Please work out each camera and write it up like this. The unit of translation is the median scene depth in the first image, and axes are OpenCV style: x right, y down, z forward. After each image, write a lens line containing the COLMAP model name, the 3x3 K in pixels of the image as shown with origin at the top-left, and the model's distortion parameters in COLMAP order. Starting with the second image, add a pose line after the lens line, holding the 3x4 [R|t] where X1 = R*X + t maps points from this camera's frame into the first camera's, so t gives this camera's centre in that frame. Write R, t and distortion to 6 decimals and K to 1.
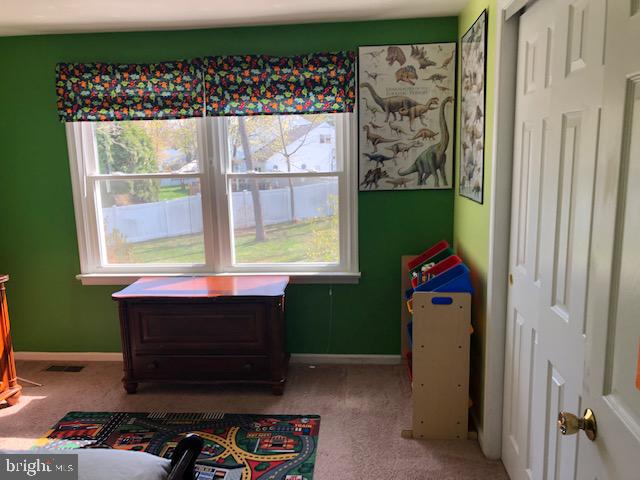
lens RADIAL K [[526.0, 0, 324.9], [0, 526.0, 241.9], [0, 0, 1]] dist [0.019898, -0.011795]
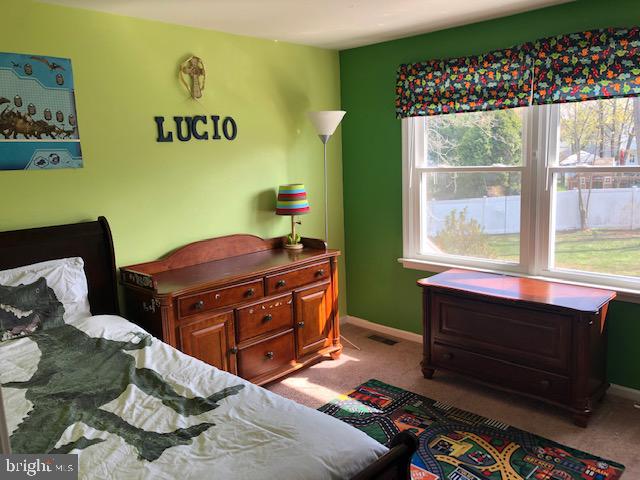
lens RADIAL K [[526.0, 0, 324.9], [0, 526.0, 241.9], [0, 0, 1]] dist [0.019898, -0.011795]
pose [[0.772224, 0.104591, -0.626682, 0.099922], [-0.095151, 0.994271, 0.048692, -0.010673], [0.628185, 0.022028, 0.777752, 0.059372]]
